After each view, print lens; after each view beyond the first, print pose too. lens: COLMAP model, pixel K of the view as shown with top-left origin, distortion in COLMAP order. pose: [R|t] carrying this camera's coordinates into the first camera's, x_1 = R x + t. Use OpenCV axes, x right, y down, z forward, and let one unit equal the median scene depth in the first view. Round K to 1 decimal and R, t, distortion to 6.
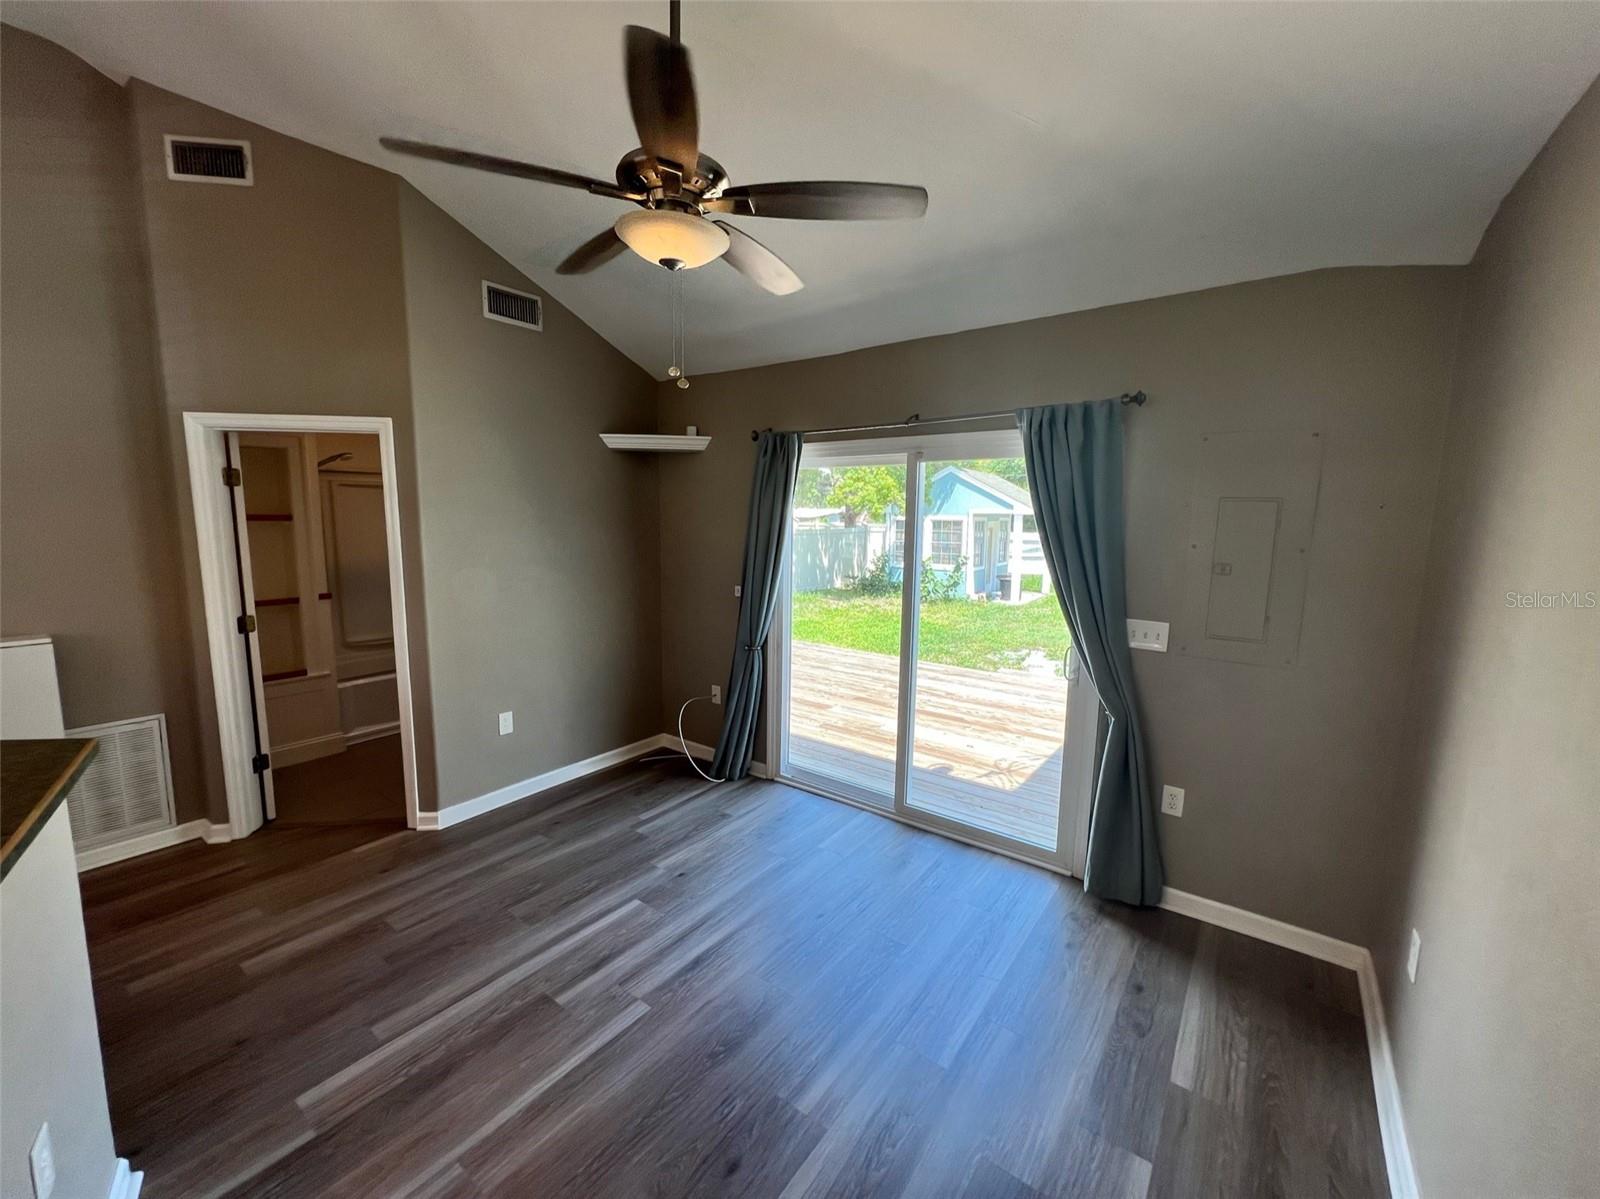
lens RADIAL K [[645.6, 0, 796.3], [0, 645.6, 597.8], [0, 0, 1]] dist [0.000878, -0.000067]
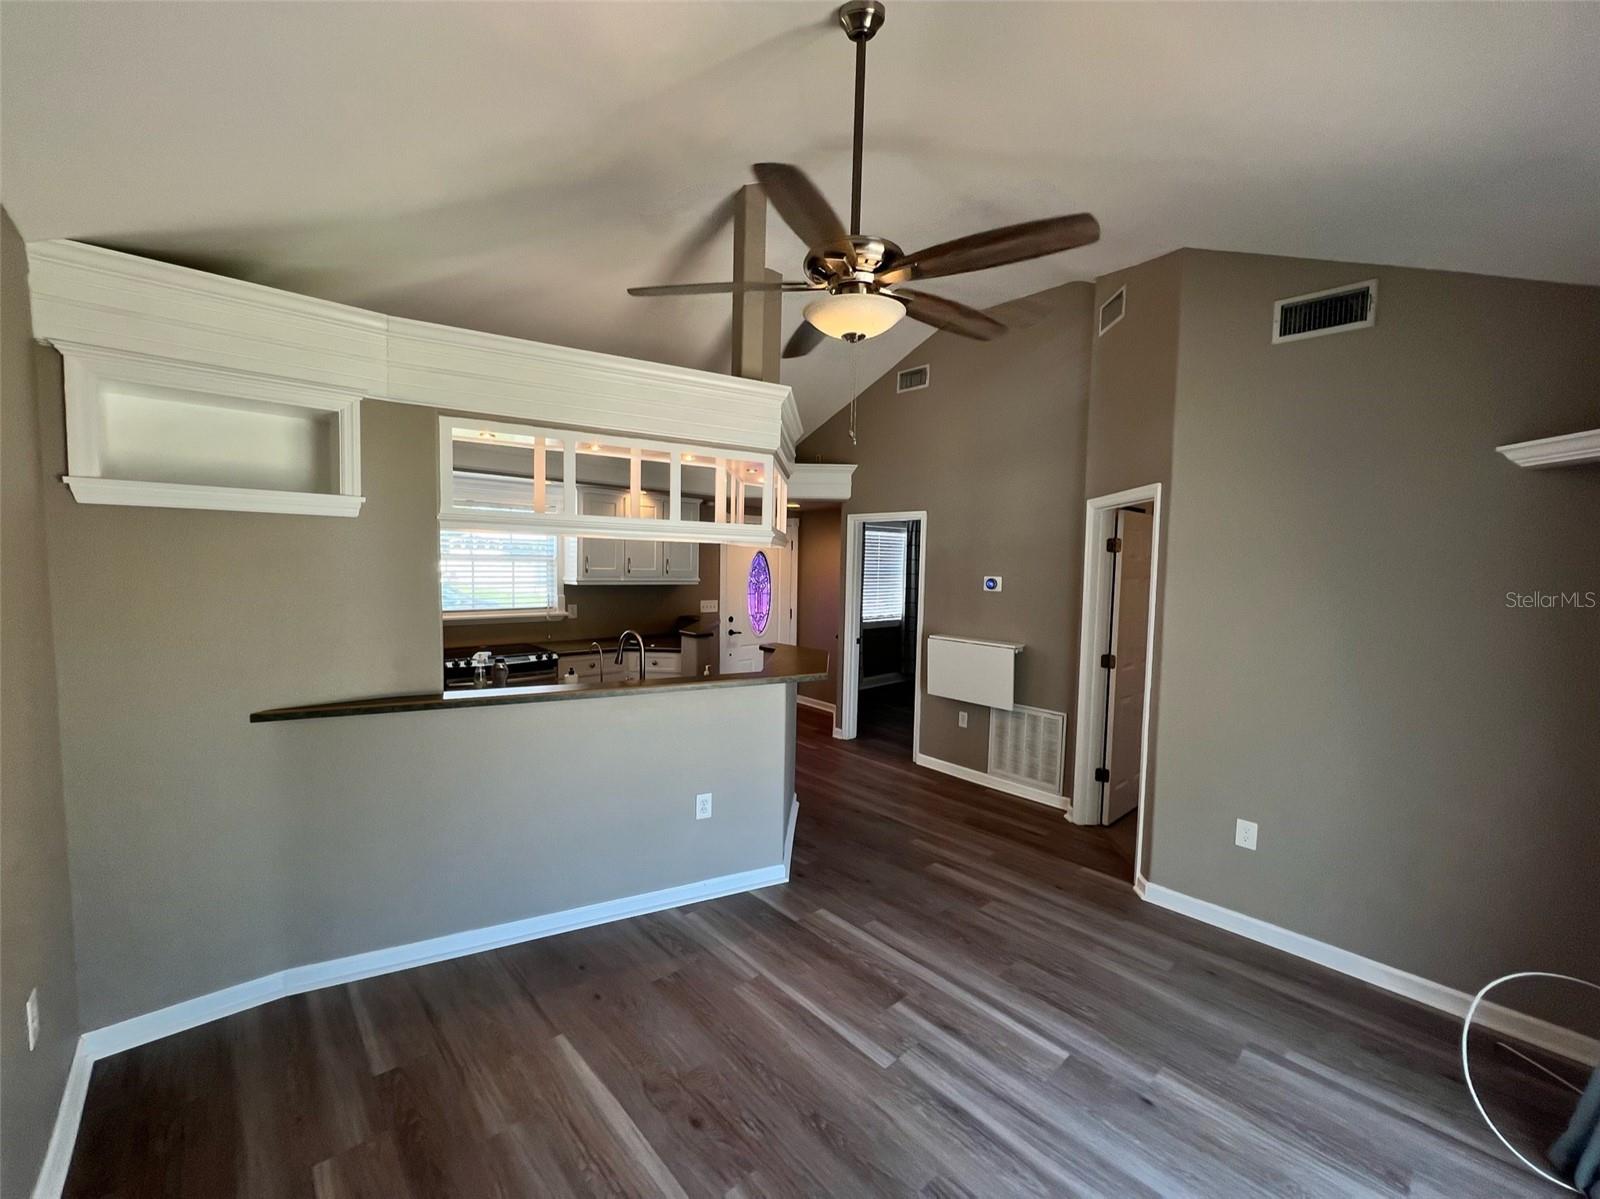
lens RADIAL K [[645.6, 0, 799.9], [0, 645.6, 597.3], [0, 0, 1]] dist [0.000878, -0.000067]
pose [[-0.184947, 0.037291, -0.982041, 0.574621], [-0.152532, 0.986081, 0.066171, -0.086878], [0.970839, 0.162031, -0.176685, 0.735723]]
